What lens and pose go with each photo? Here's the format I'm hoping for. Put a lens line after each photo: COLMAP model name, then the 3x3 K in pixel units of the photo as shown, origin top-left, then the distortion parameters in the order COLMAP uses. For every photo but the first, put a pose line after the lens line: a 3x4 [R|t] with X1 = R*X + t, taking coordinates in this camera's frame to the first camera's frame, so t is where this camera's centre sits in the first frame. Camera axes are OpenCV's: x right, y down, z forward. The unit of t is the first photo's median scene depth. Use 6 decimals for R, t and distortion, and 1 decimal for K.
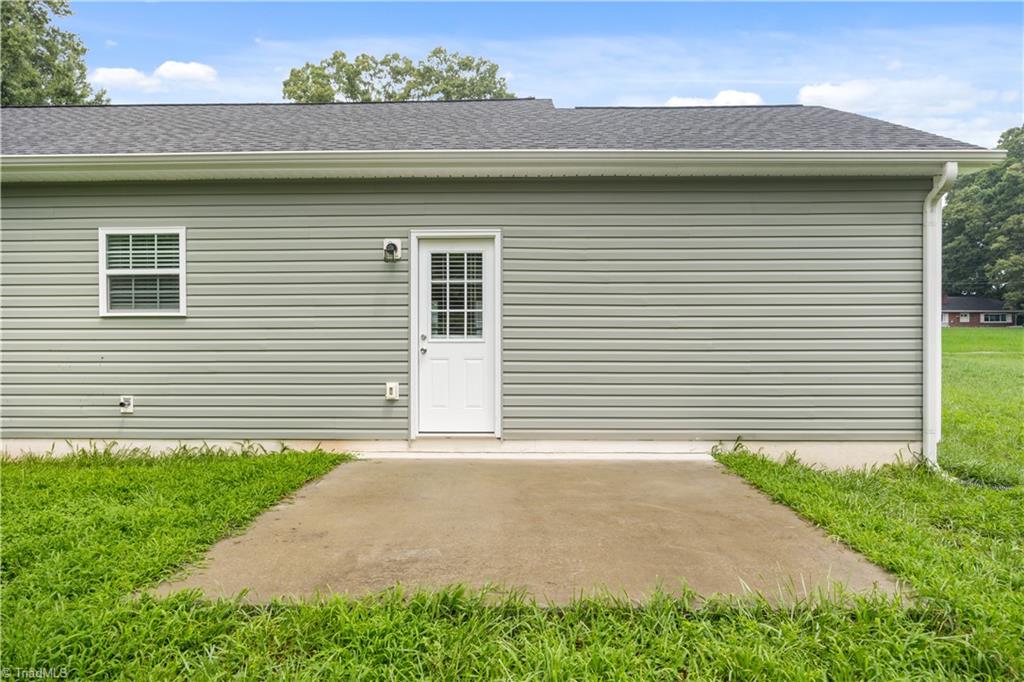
lens RADIAL K [[619.0, 0, 512.0], [0, 619.0, 341.0], [0, 0, 1]] dist [0.000242, -0.000292]
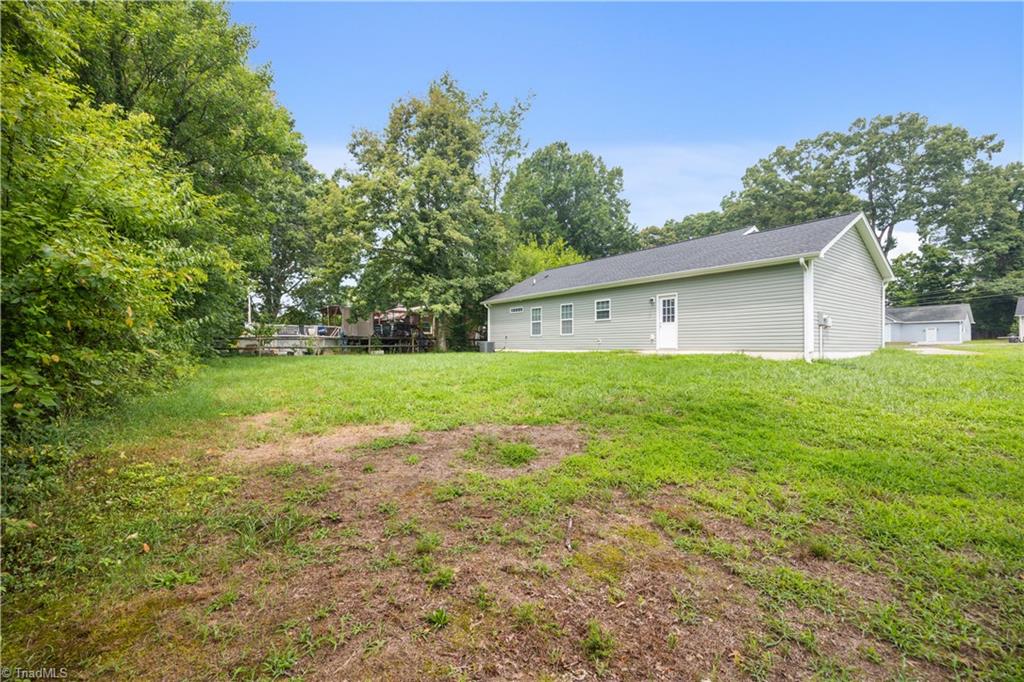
lens RADIAL K [[437.8, 0, 512.0], [0, 437.8, 341.0], [0, 0, 1]] dist [-0.000106, -0.000018]
pose [[0.607982, -0.006446, -0.793924, 1.404592], [-0.003202, 0.999939, -0.010571, 0.133907], [0.793944, 0.008969, 0.607925, -1.312806]]
